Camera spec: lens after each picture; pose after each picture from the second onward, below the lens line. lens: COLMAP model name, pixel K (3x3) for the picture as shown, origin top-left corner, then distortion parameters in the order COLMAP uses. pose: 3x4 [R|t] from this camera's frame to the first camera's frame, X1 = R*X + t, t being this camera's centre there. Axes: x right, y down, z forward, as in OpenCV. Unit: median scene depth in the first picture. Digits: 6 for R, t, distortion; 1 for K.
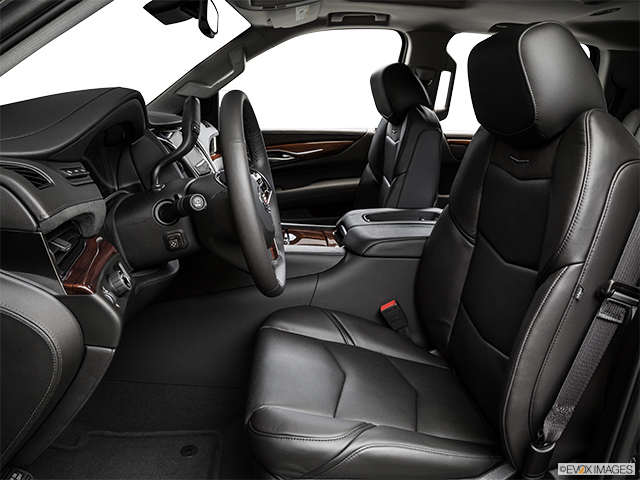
lens RADIAL K [[484.3, 0, 321.8], [0, 484.3, 242.4], [0, 0, 1]] dist [-0.118460, 0.066053]
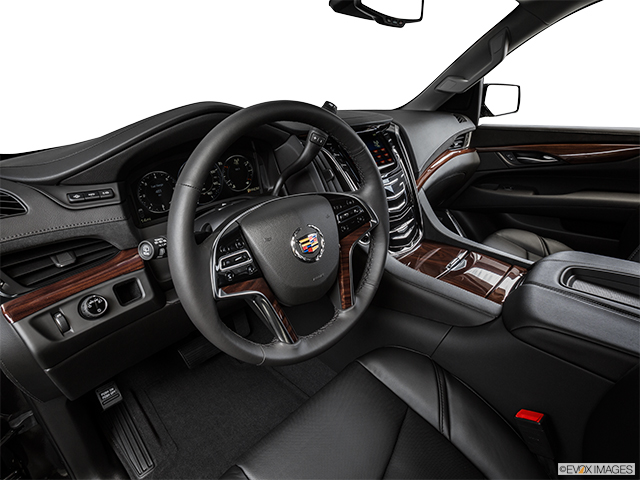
lens RADIAL K [[328.6, 0, 317.0], [0, 328.6, 238.0], [0, 0, 1]] dist [-0.054144, 0.010416]
pose [[0.631690, 0.262615, -0.729384, 0.143280], [-0.155740, 0.964680, 0.212454, -0.108745], [0.759416, -0.020610, 0.650278, 0.335352]]
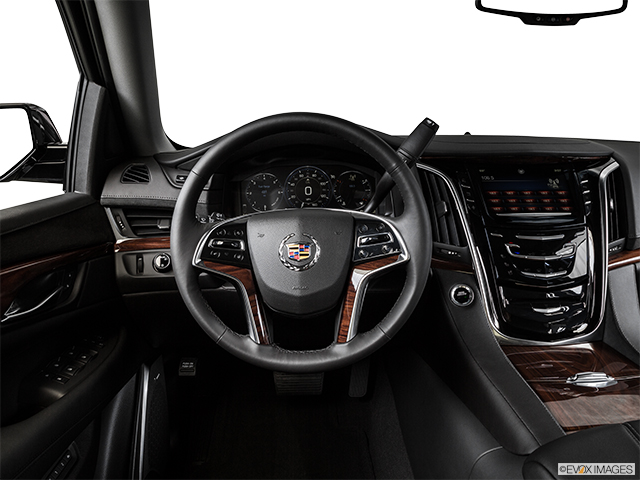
lens RADIAL K [[484.3, 0, 324.0], [0, 484.3, 243.3], [0, 0, 1]] dist [-0.118460, 0.066053]
pose [[-0.070135, 0.211341, -0.974893, 0.315741], [-0.263022, 0.938797, 0.222438, -0.142651], [0.962237, 0.272019, -0.010256, 0.523475]]
